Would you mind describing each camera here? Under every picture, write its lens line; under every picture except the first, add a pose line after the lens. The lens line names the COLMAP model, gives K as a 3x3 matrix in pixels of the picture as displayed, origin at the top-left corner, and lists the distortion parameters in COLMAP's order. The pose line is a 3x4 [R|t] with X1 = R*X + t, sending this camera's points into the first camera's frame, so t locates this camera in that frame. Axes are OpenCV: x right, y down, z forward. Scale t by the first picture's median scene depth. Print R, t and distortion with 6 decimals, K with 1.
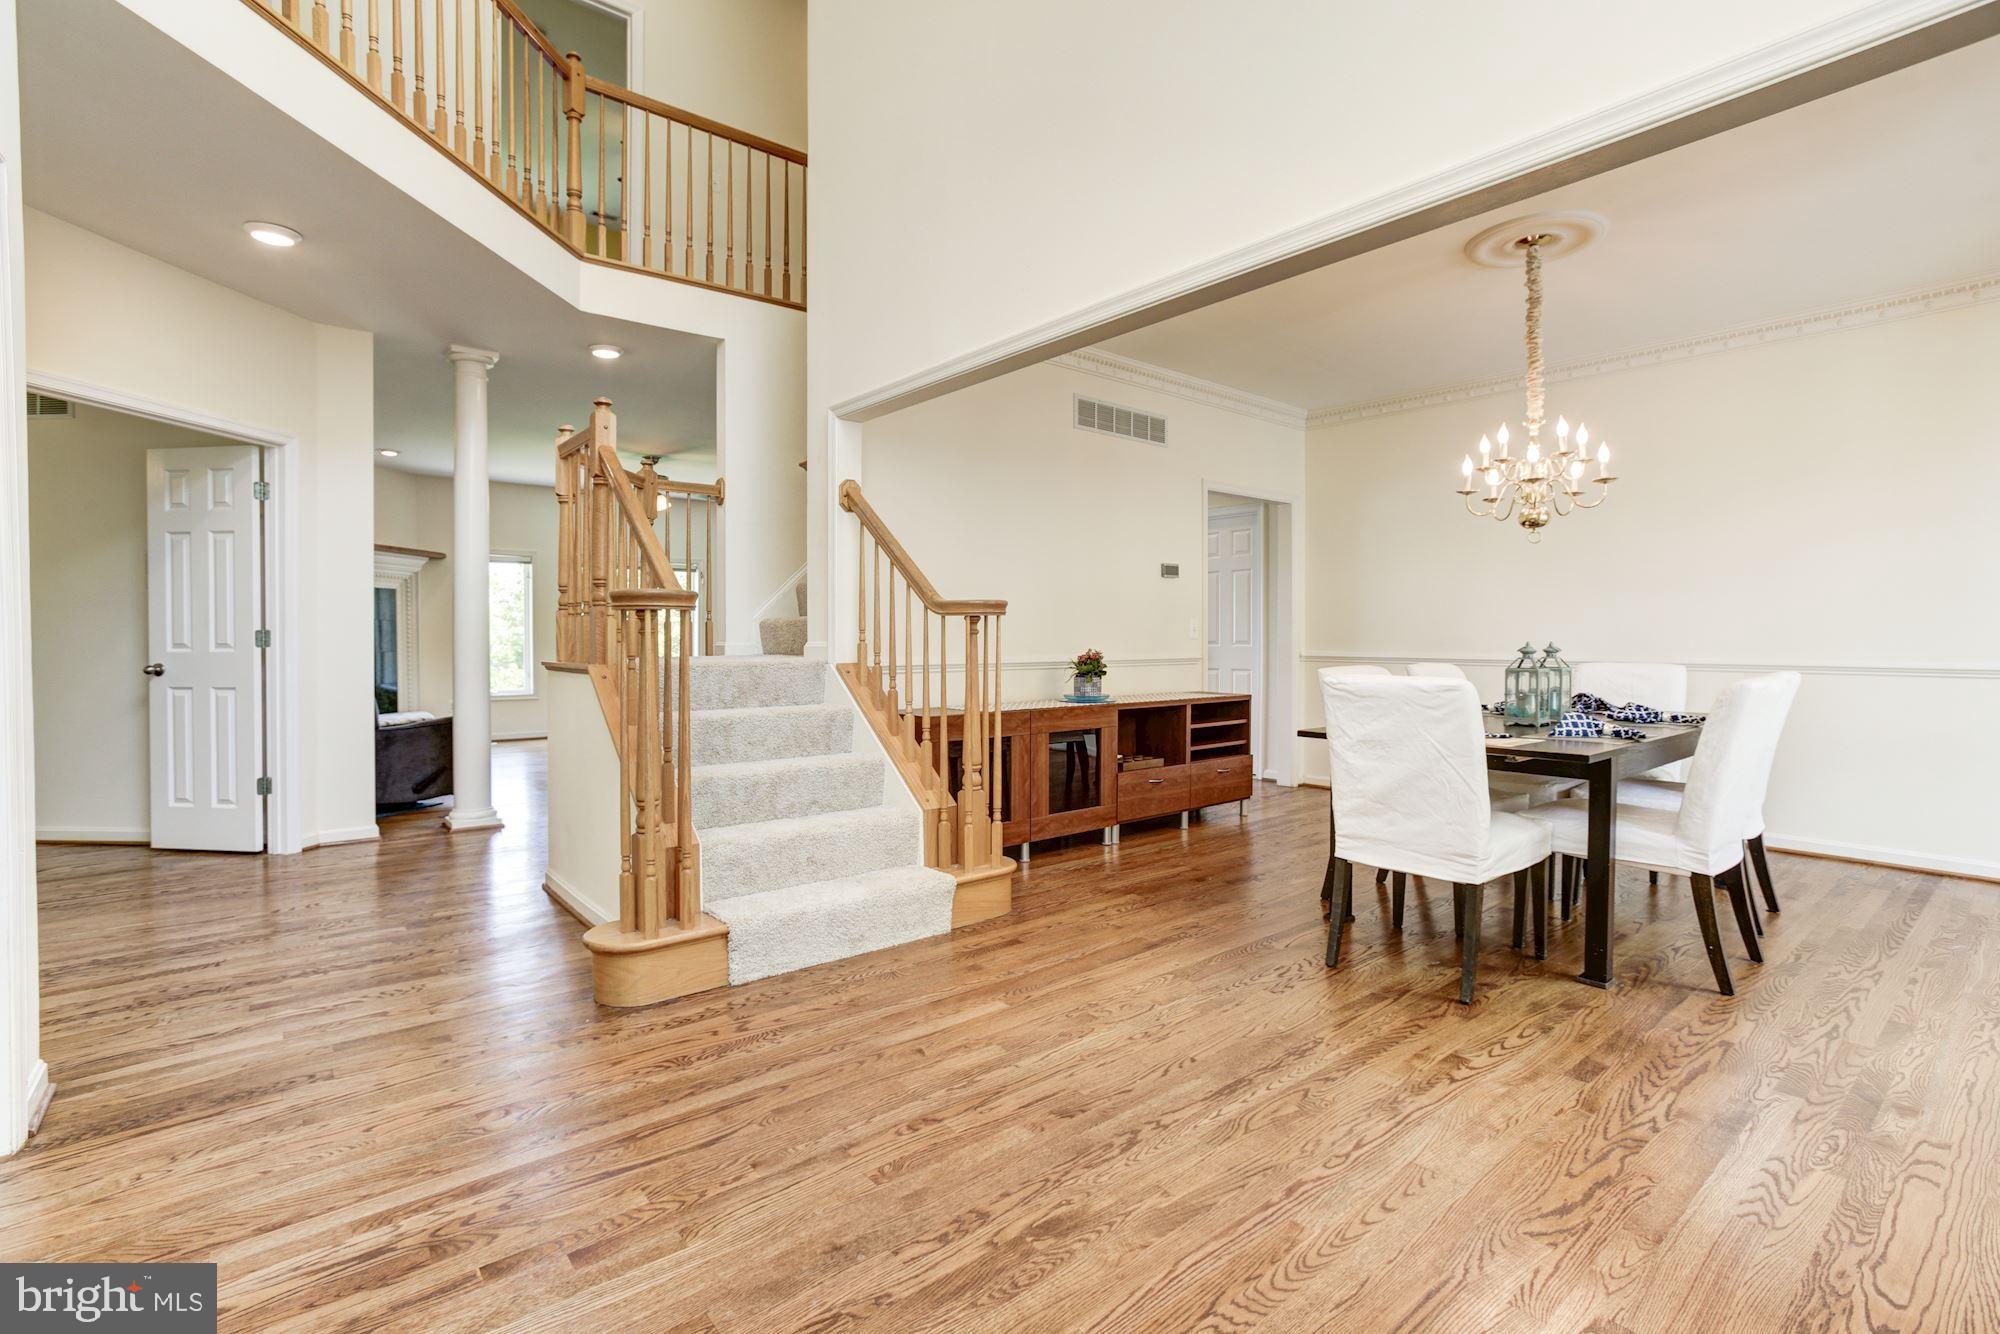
lens RADIAL K [[915.1, 0, 985.4], [0, 915.1, 654.2], [0, 0, 1]] dist [-0.023961, 0.009192]
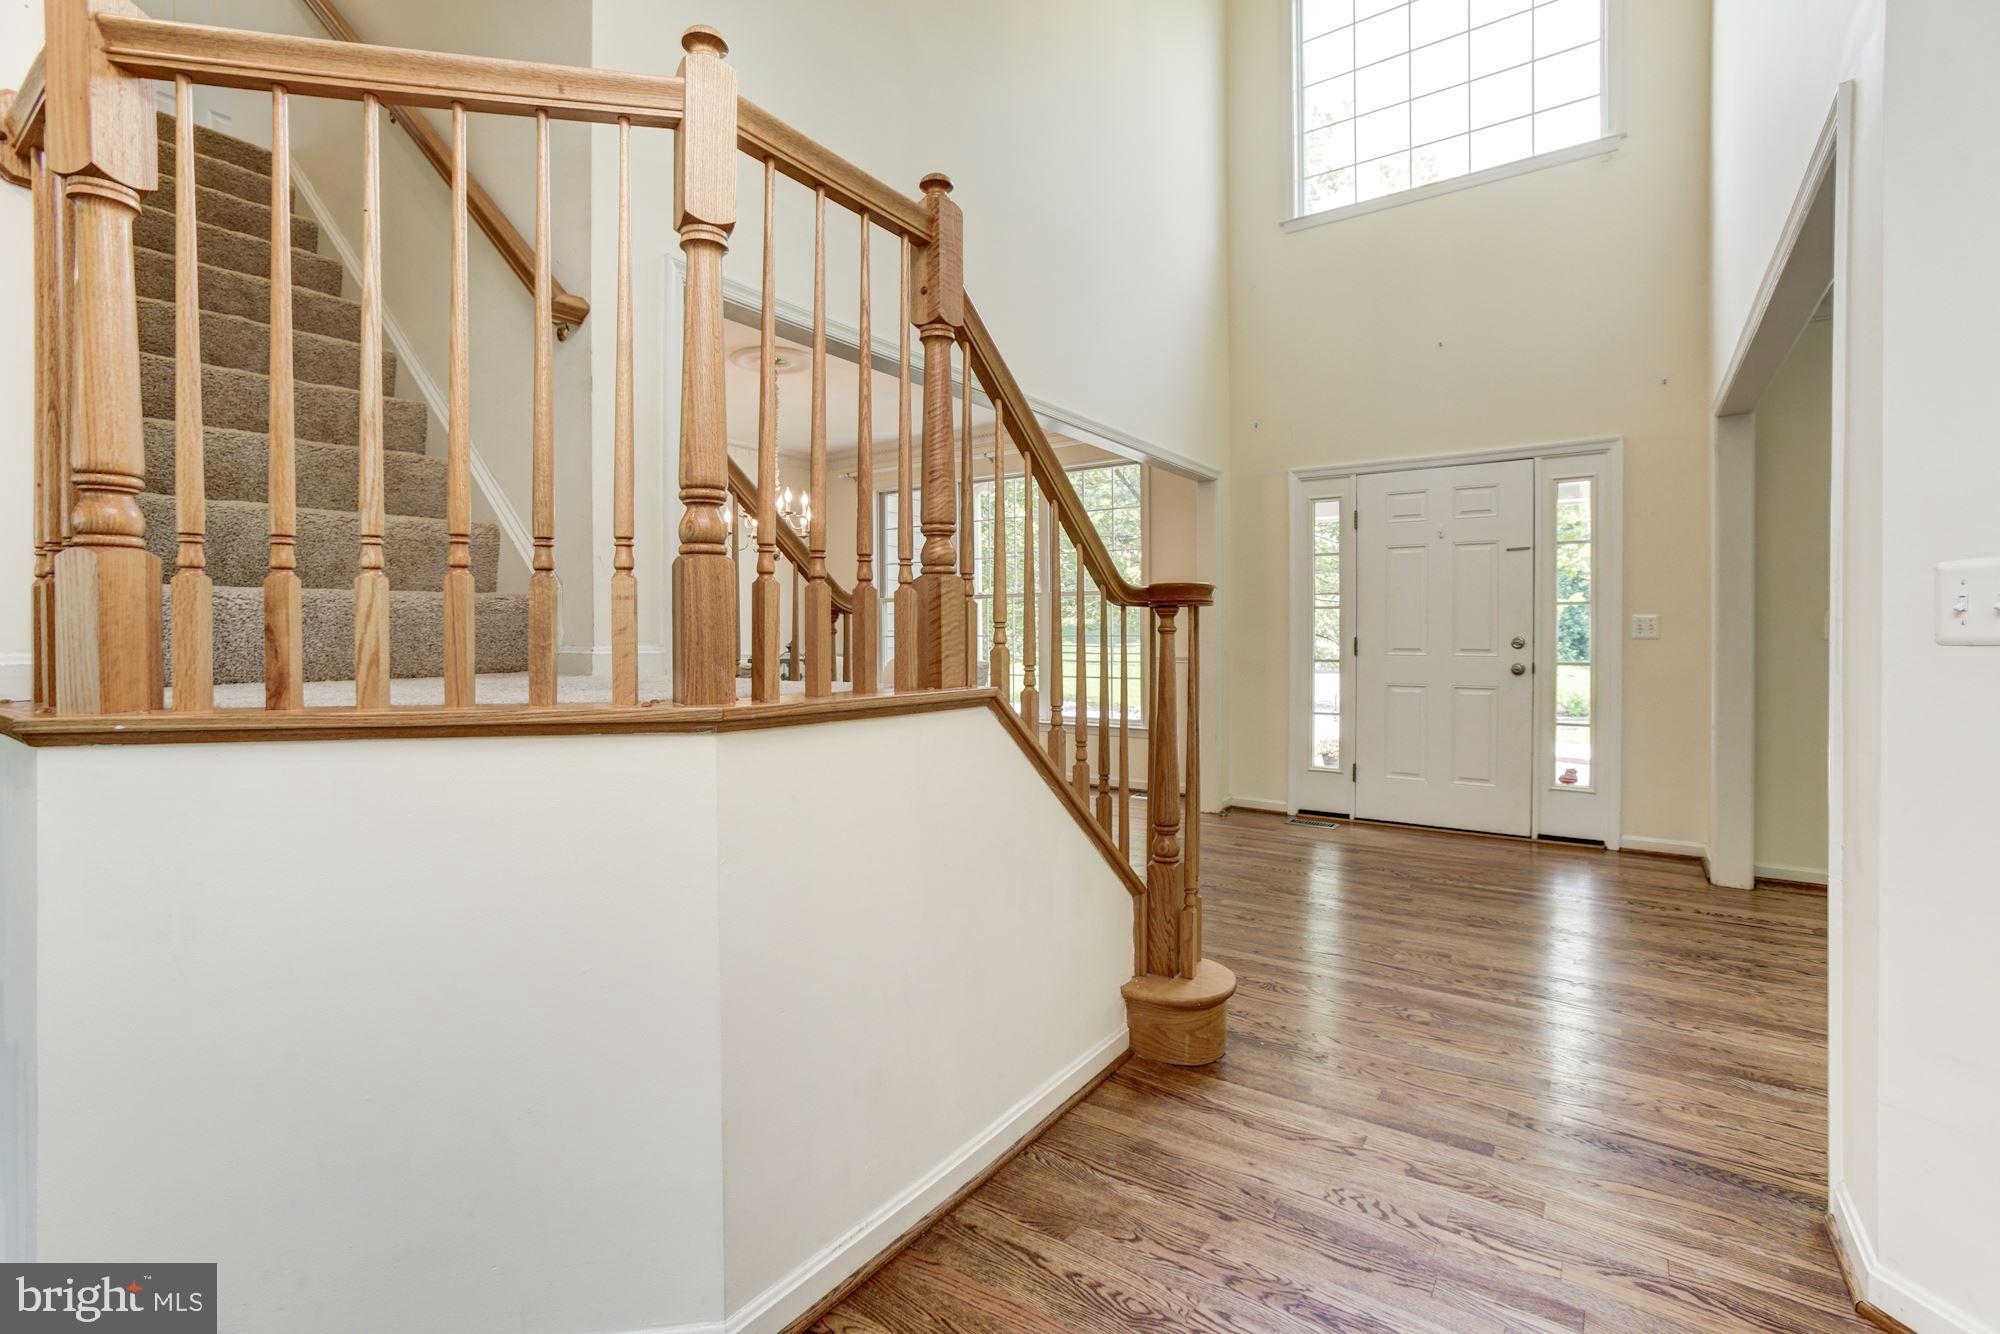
lens RADIAL K [[915.1, 0, 1005.2], [0, 915.1, 649.5], [0, 0, 1]] dist [-0.023961, 0.009192]
pose [[-0.287373, -0.010183, 0.957764, -0.890971], [0.018026, 0.999709, 0.016037, -0.019908], [-0.957649, 0.021873, -0.287106, 1.070603]]
